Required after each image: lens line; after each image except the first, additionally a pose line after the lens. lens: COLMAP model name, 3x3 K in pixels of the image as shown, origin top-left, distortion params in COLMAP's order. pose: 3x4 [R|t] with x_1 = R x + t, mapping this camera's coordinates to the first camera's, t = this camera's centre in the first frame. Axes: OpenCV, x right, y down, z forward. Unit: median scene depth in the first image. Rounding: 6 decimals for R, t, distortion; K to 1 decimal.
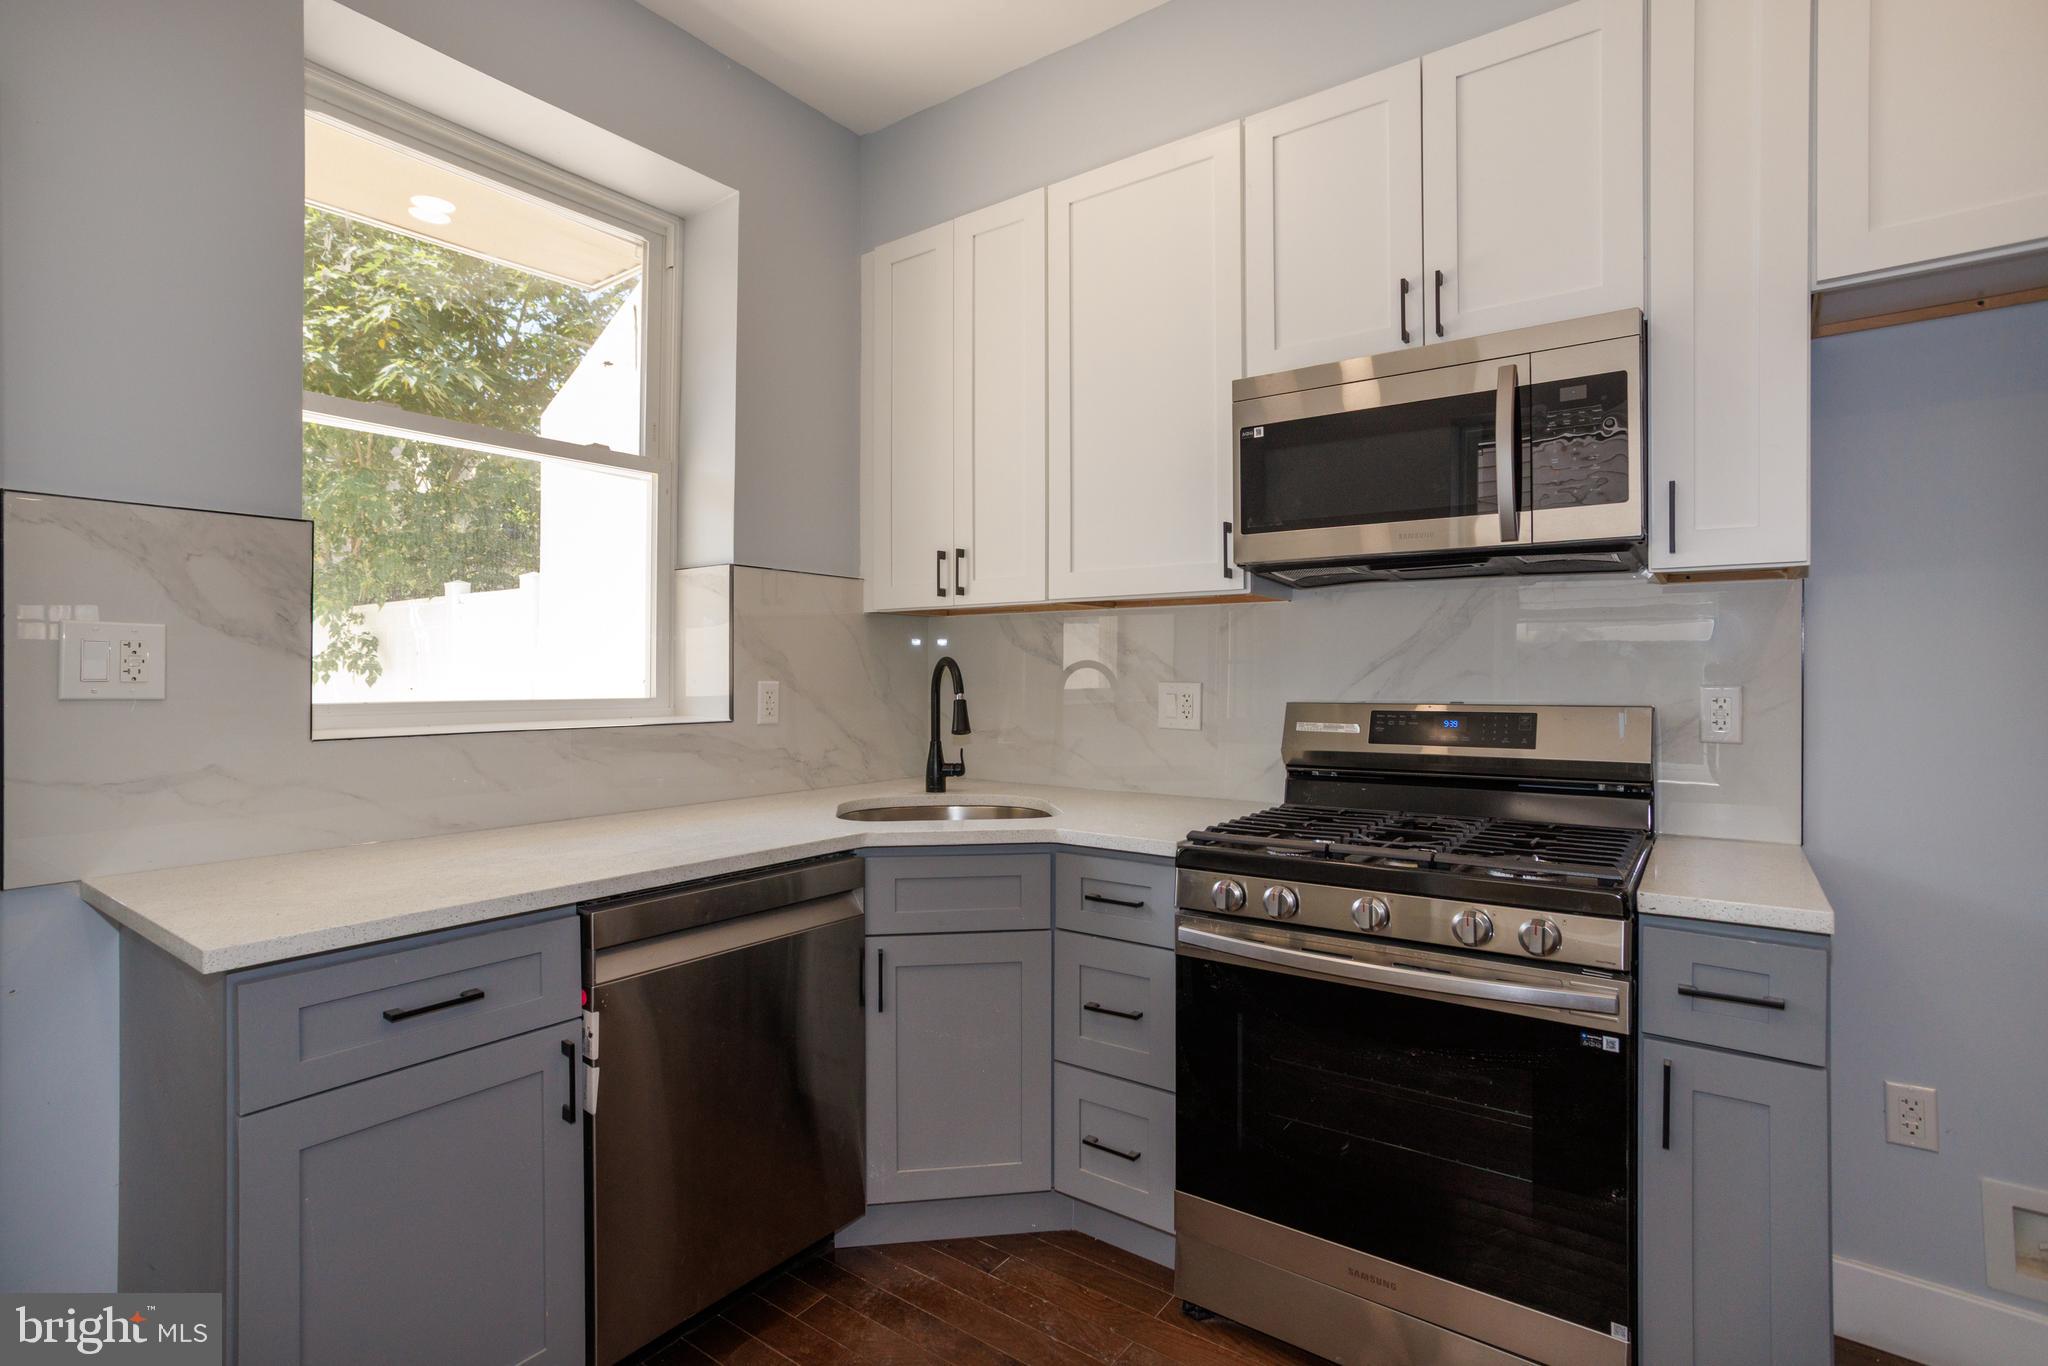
lens RADIAL K [[996.1, 0, 1026.9], [0, 996.1, 679.3], [0, 0, 1]] dist [-0.055385, 0.036102]
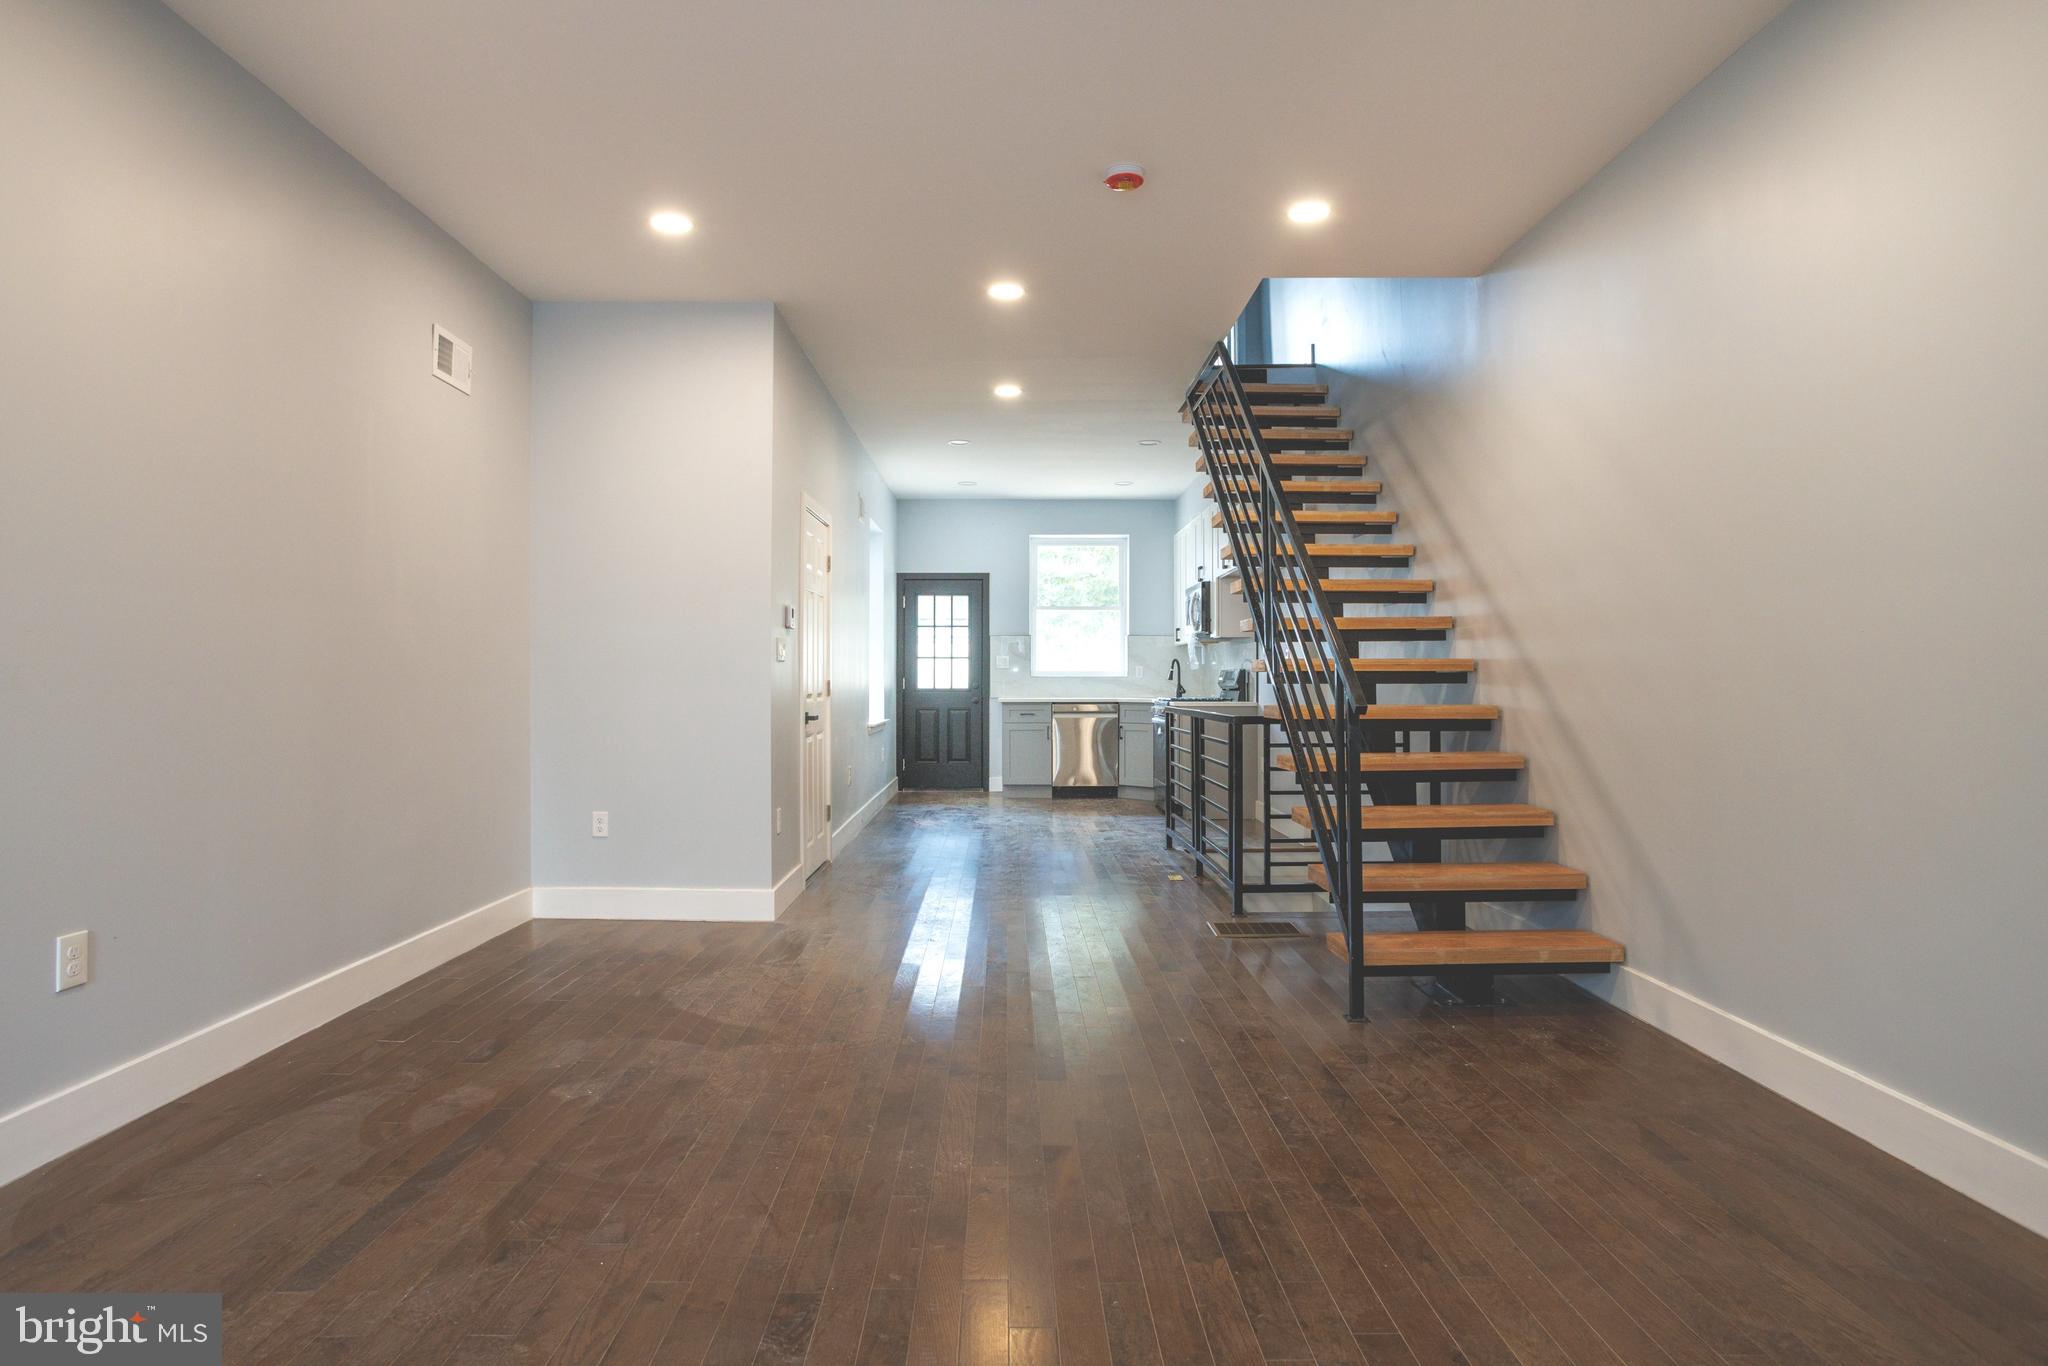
lens RADIAL K [[1119.4, 0, 996.3], [0, 1119.4, 674.2], [0, 0, 1]] dist [-0.043265, 0.034923]
pose [[0.589264, -0.004156, -0.807930, 3.555392], [-0.002875, 0.999970, -0.007241, 0.081519], [0.807936, 0.006590, 0.589234, -2.388465]]
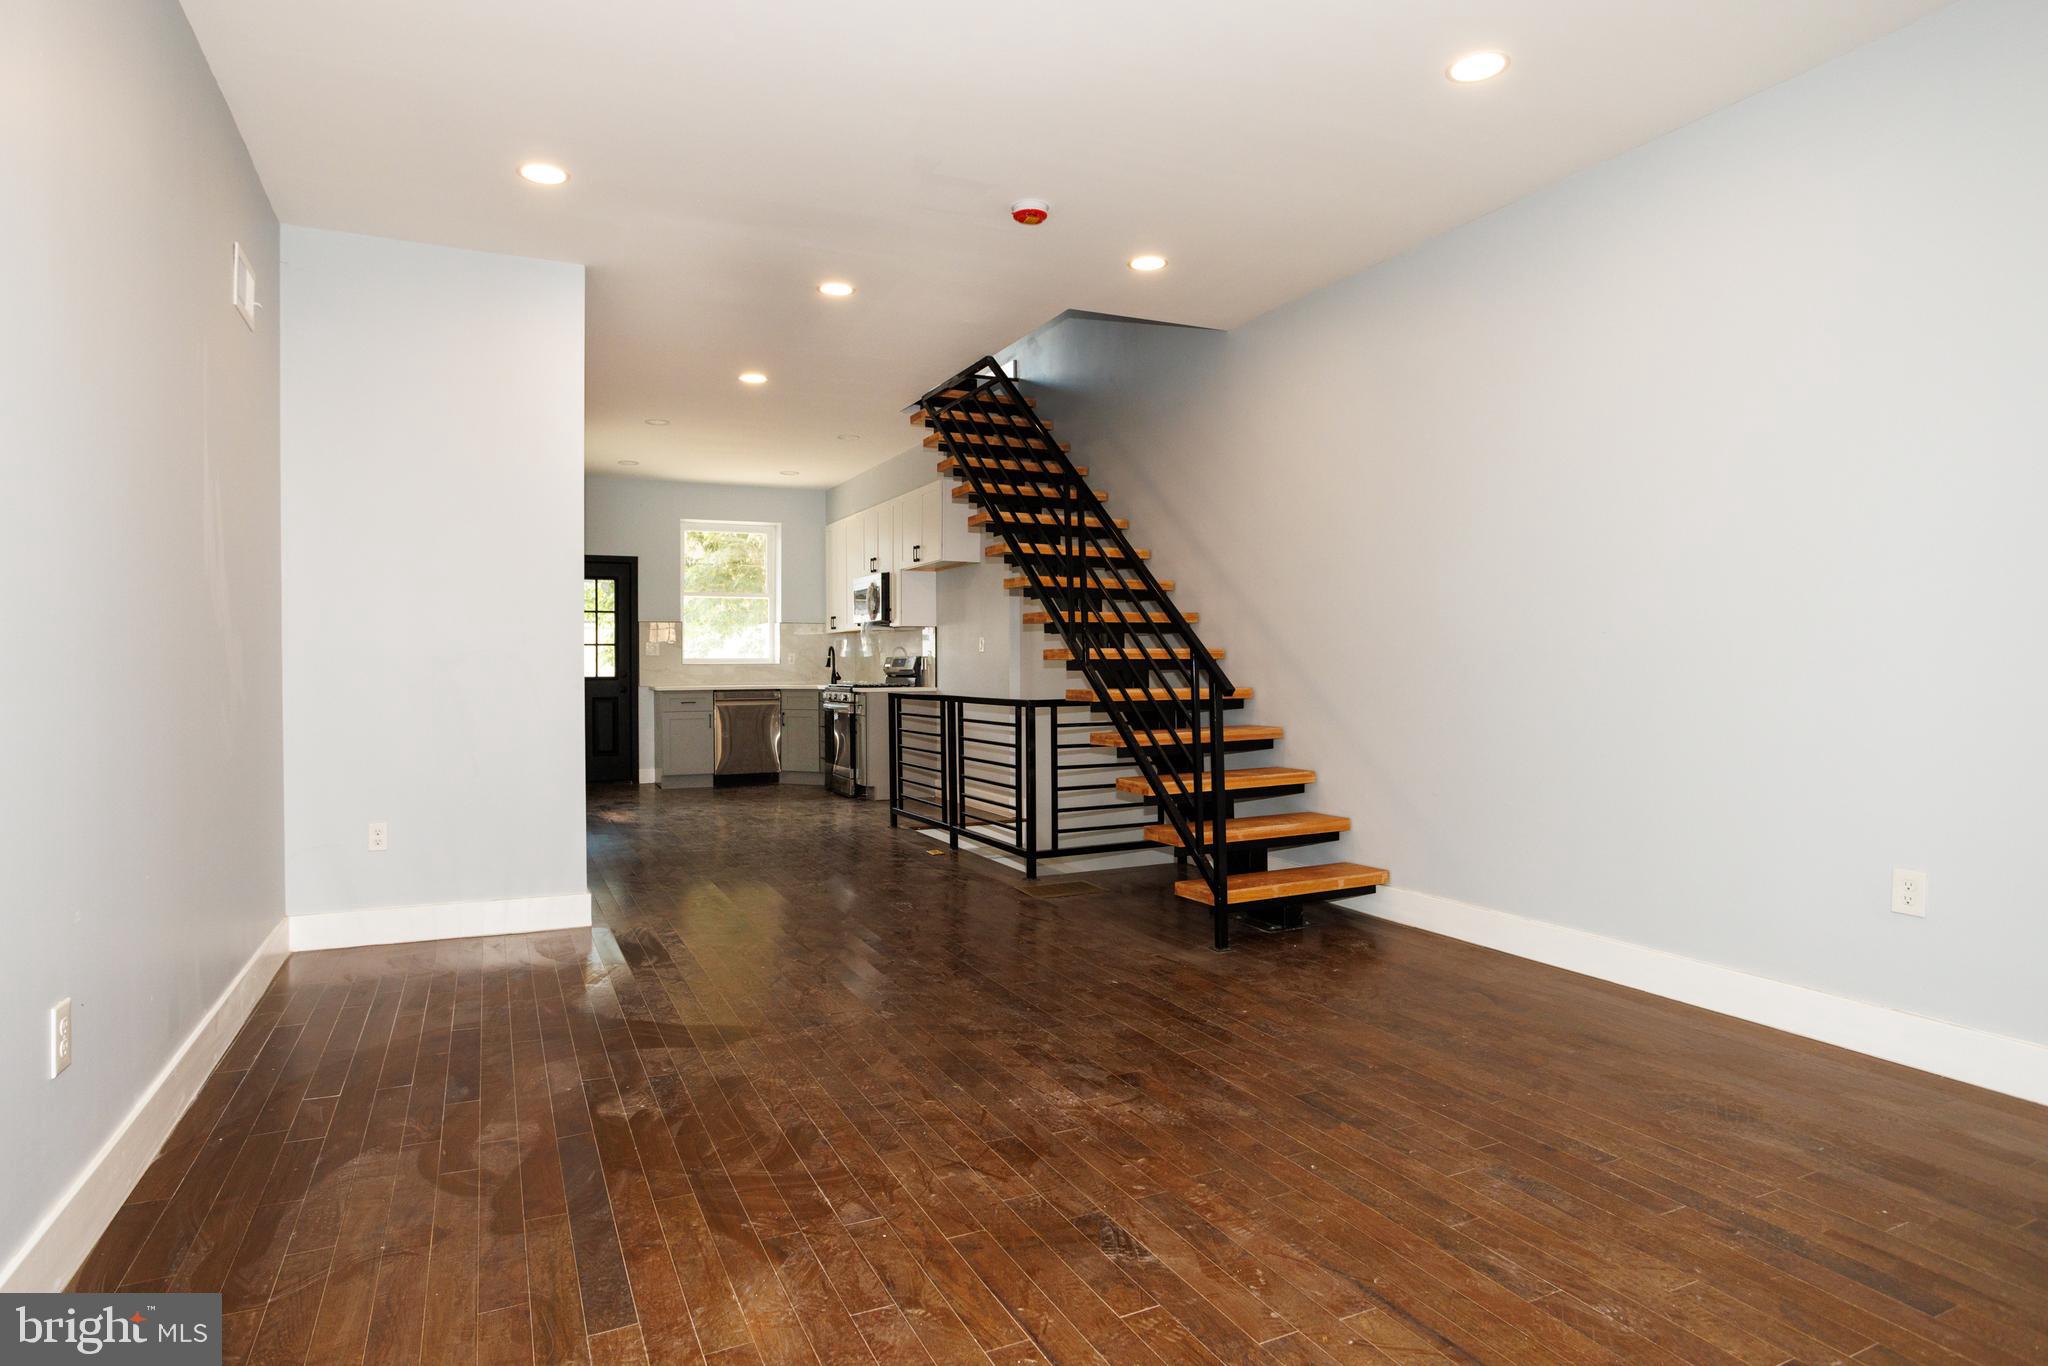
lens RADIAL K [[1119.4, 0, 996.3], [0, 1119.4, 674.2], [0, 0, 1]] dist [-0.043265, 0.034923]
pose [[0.875406, -0.000020, -0.483388, 3.126414], [0.003245, 0.999978, 0.005835, 0.075059], [0.483377, -0.006676, 0.875387, -2.946424]]
